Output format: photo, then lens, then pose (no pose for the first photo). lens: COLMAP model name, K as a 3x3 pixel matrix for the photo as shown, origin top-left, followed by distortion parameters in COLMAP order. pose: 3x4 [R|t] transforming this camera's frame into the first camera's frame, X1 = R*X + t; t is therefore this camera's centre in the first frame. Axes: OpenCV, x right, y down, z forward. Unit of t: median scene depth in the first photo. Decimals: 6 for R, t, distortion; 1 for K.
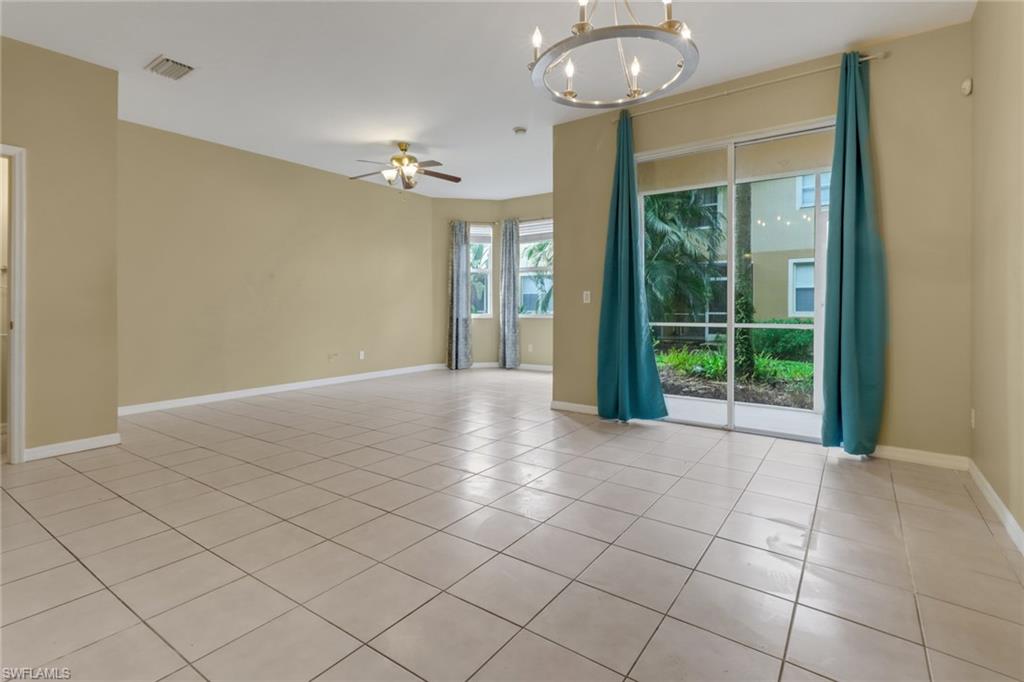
lens RADIAL K [[479.7, 0, 529.0], [0, 479.7, 301.8], [0, 0, 1]] dist [0.002649, 0.000185]
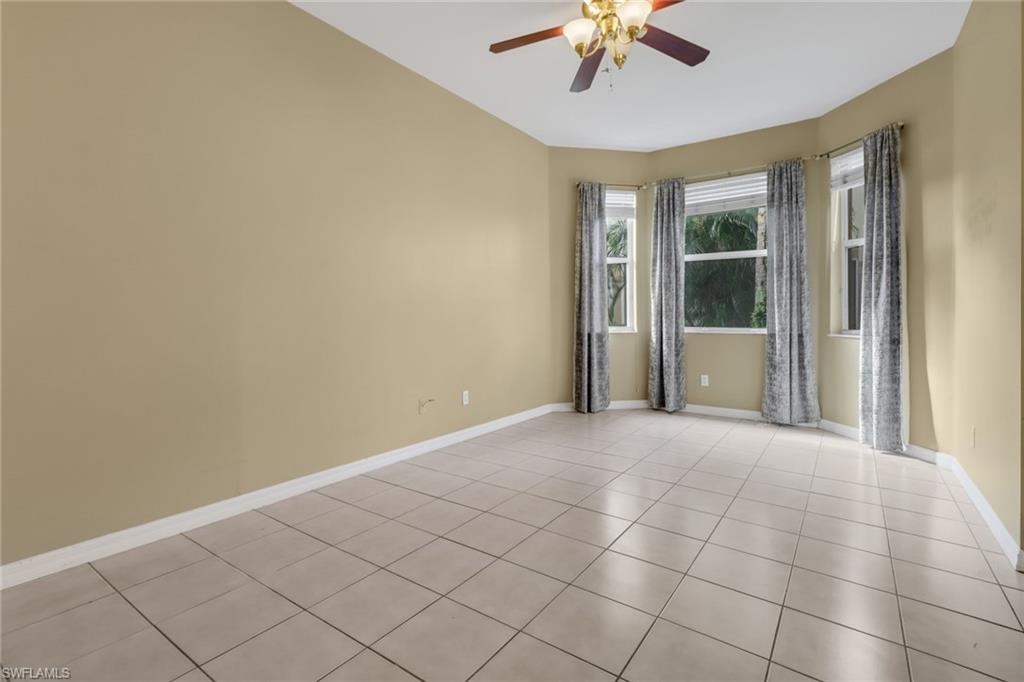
lens RADIAL K [[483.5, 0, 515.7], [0, 483.5, 315.0], [0, 0, 1]] dist [0.038951, -0.017447]
pose [[0.999217, 0.000686, -0.039561, -0.220923], [-0.000238, 0.999936, 0.011335, 0.002168], [0.039566, -0.011317, 0.999153, 0.341587]]
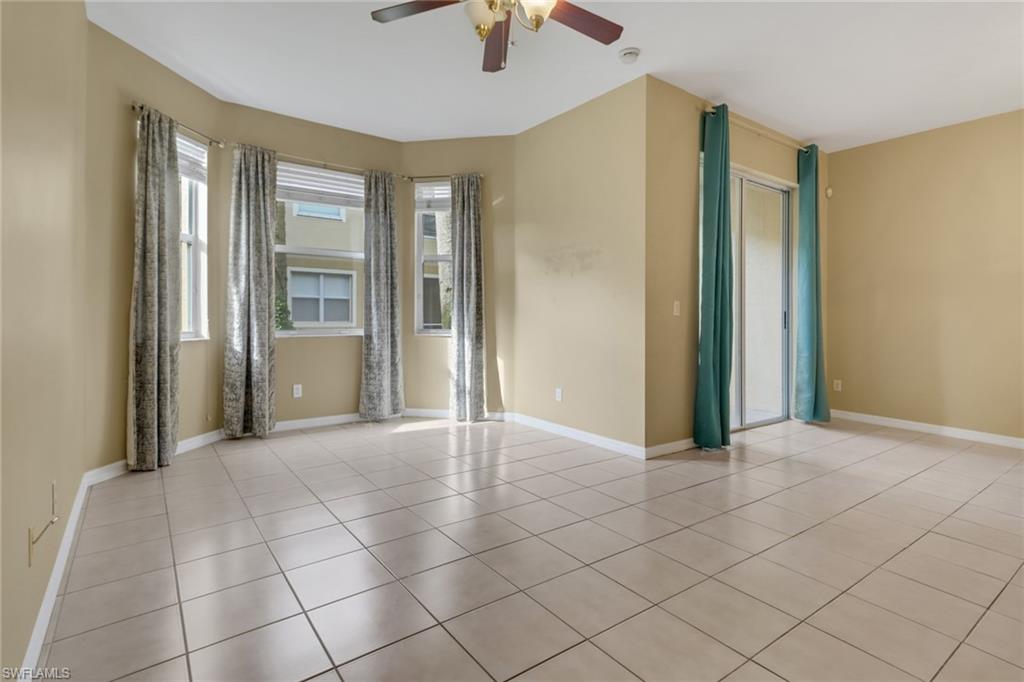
lens RADIAL K [[483.5, 0, 515.7], [0, 483.5, 315.0], [0, 0, 1]] dist [0.038951, -0.017447]
pose [[0.364516, 0.009453, 0.931149, -0.430855], [-0.017259, 0.999845, -0.003394, 0.005412], [-0.931037, -0.014834, 0.364622, 0.551546]]
